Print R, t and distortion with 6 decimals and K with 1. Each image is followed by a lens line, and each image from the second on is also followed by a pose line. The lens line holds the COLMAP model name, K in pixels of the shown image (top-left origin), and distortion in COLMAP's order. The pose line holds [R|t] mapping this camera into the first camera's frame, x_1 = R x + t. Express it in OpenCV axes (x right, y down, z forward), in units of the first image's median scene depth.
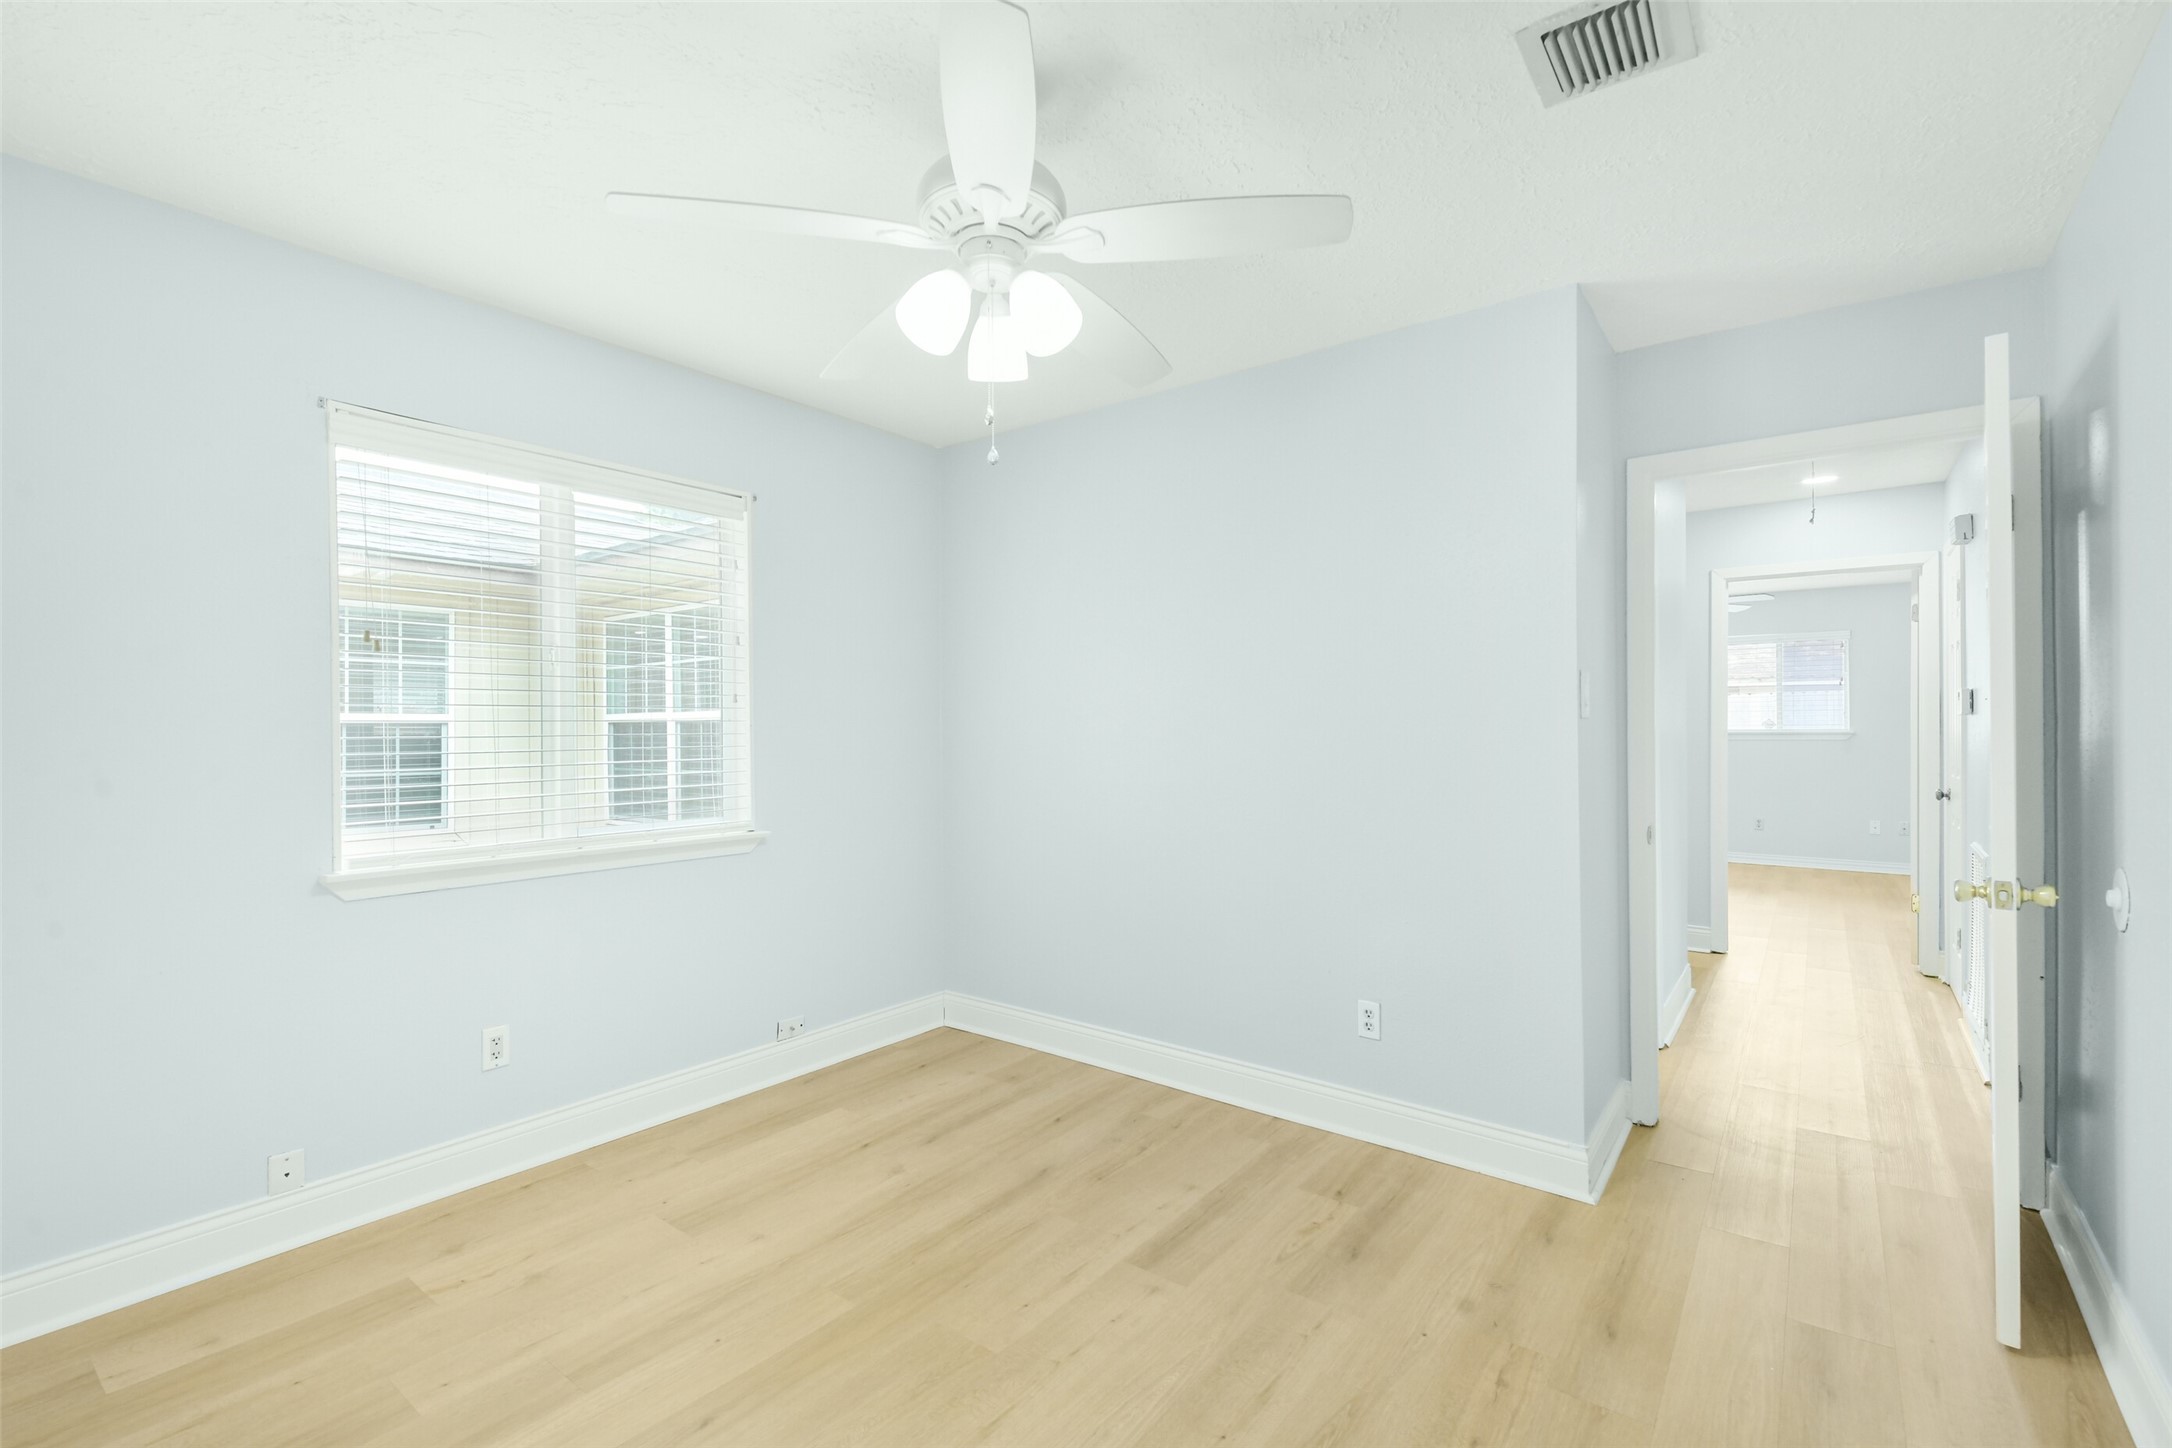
lens RADIAL K [[956.8, 0, 1089.3], [0, 956.8, 726.3], [0, 0, 1]] dist [0.000593, -0.008829]
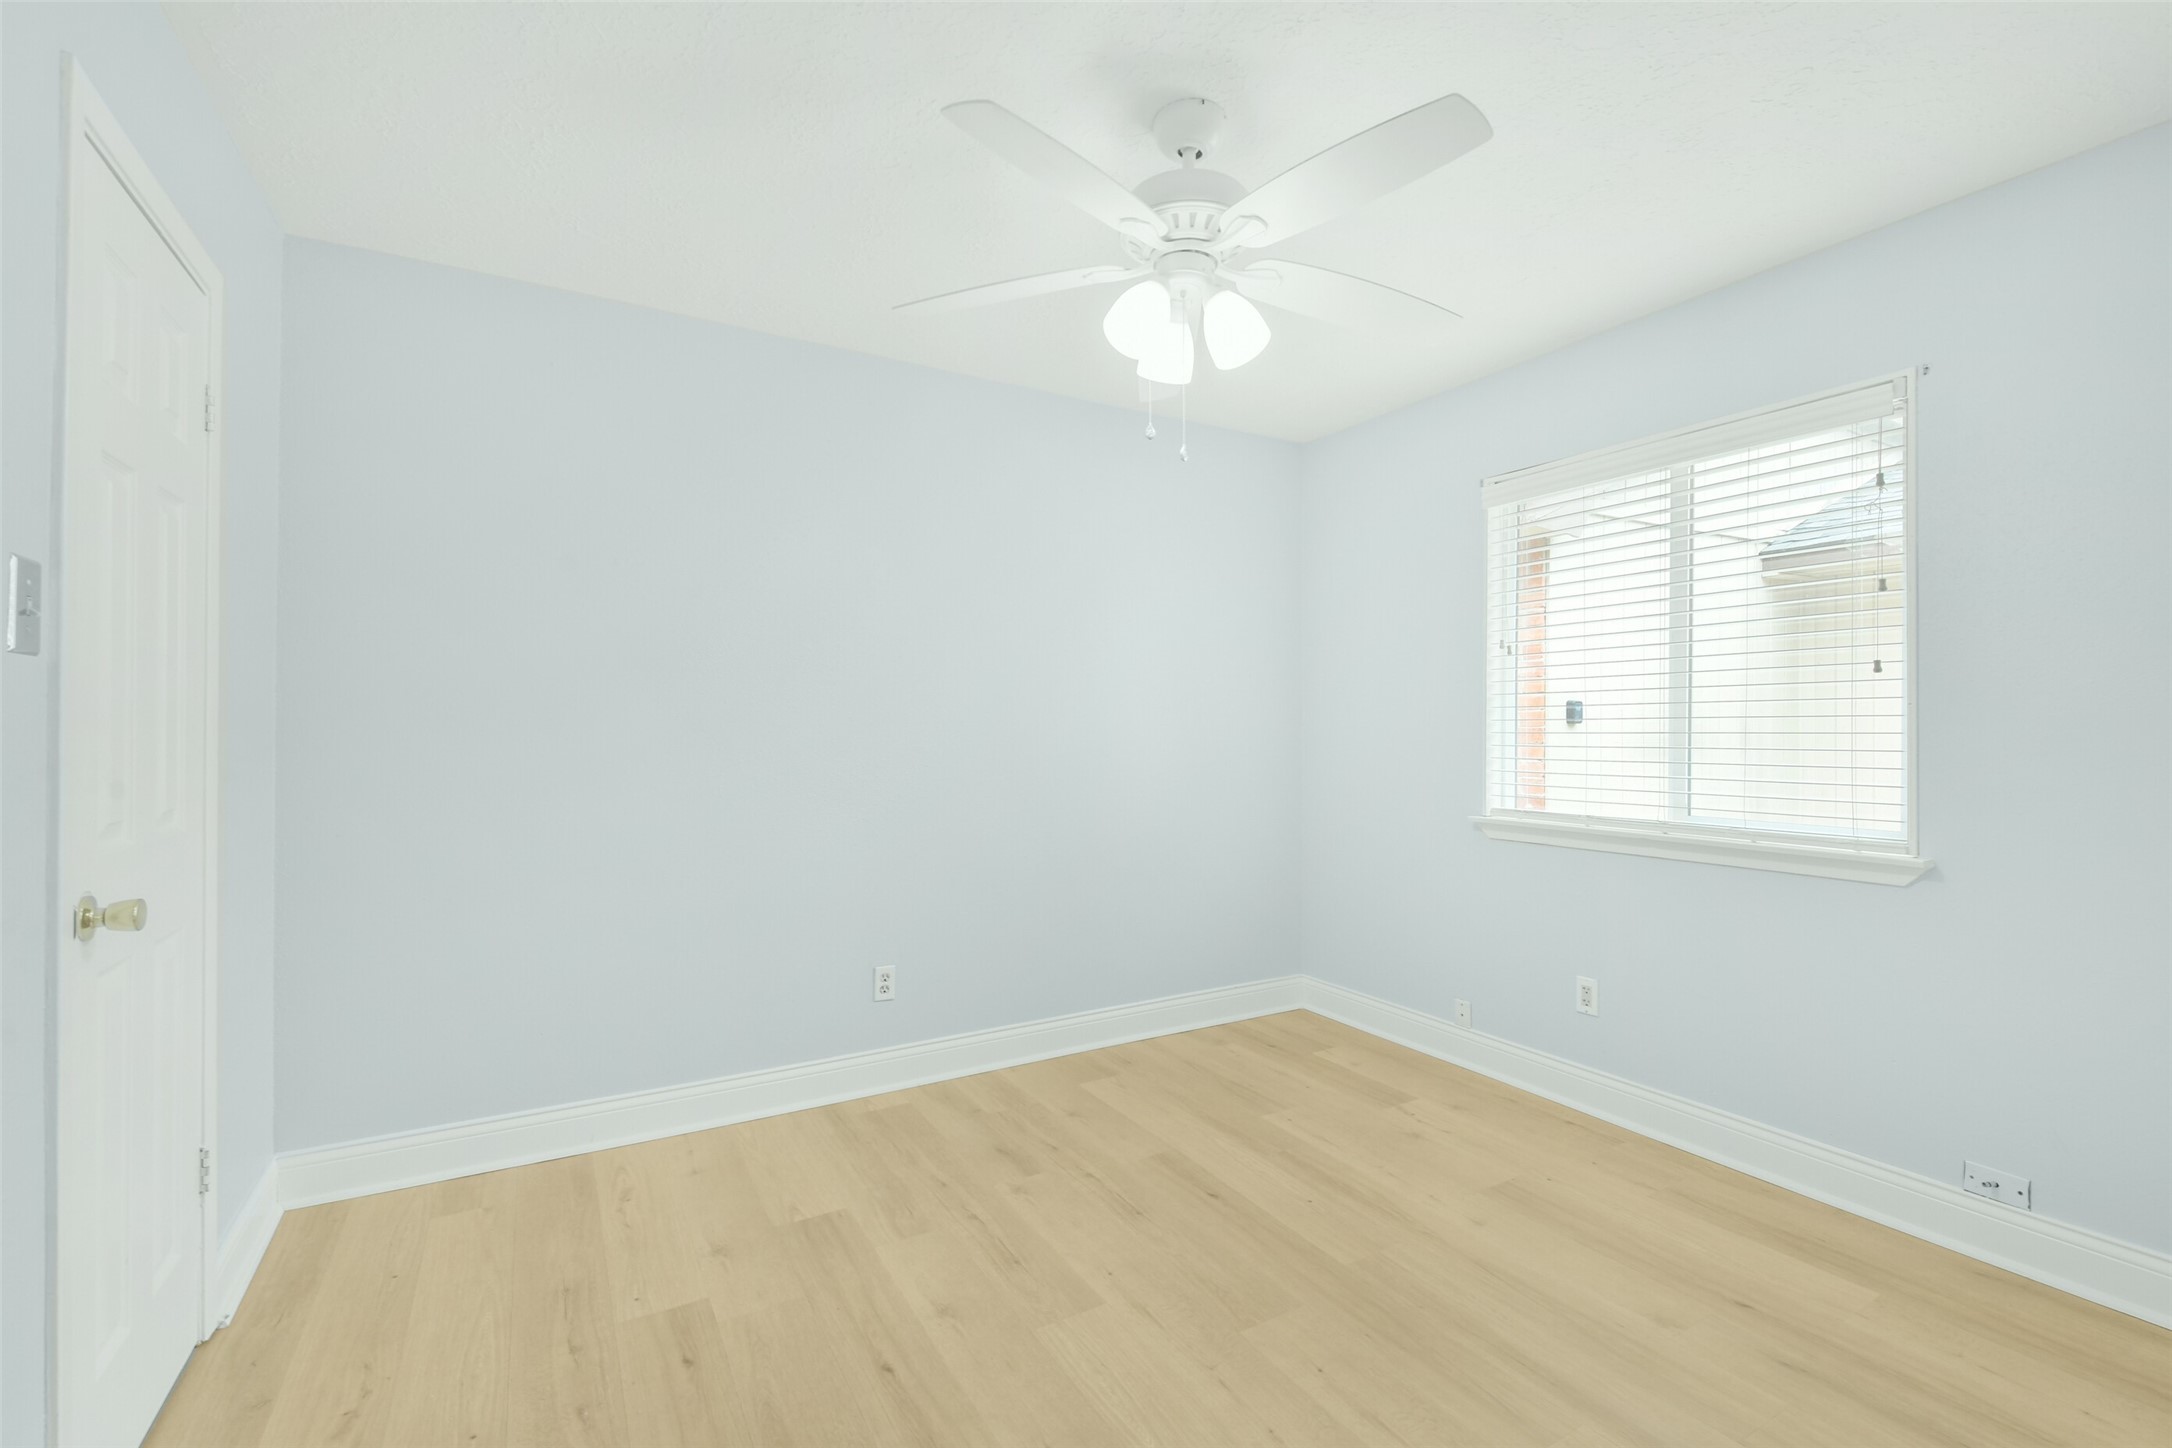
lens RADIAL K [[956.8, 0, 1089.3], [0, 956.8, 726.3], [0, 0, 1]] dist [0.000593, -0.008829]
pose [[-0.409896, 0.001558, -0.912131, 0.705379], [0.004944, 0.999988, -0.000514, 0.019246], [0.912119, -0.004720, -0.409898, 1.019640]]
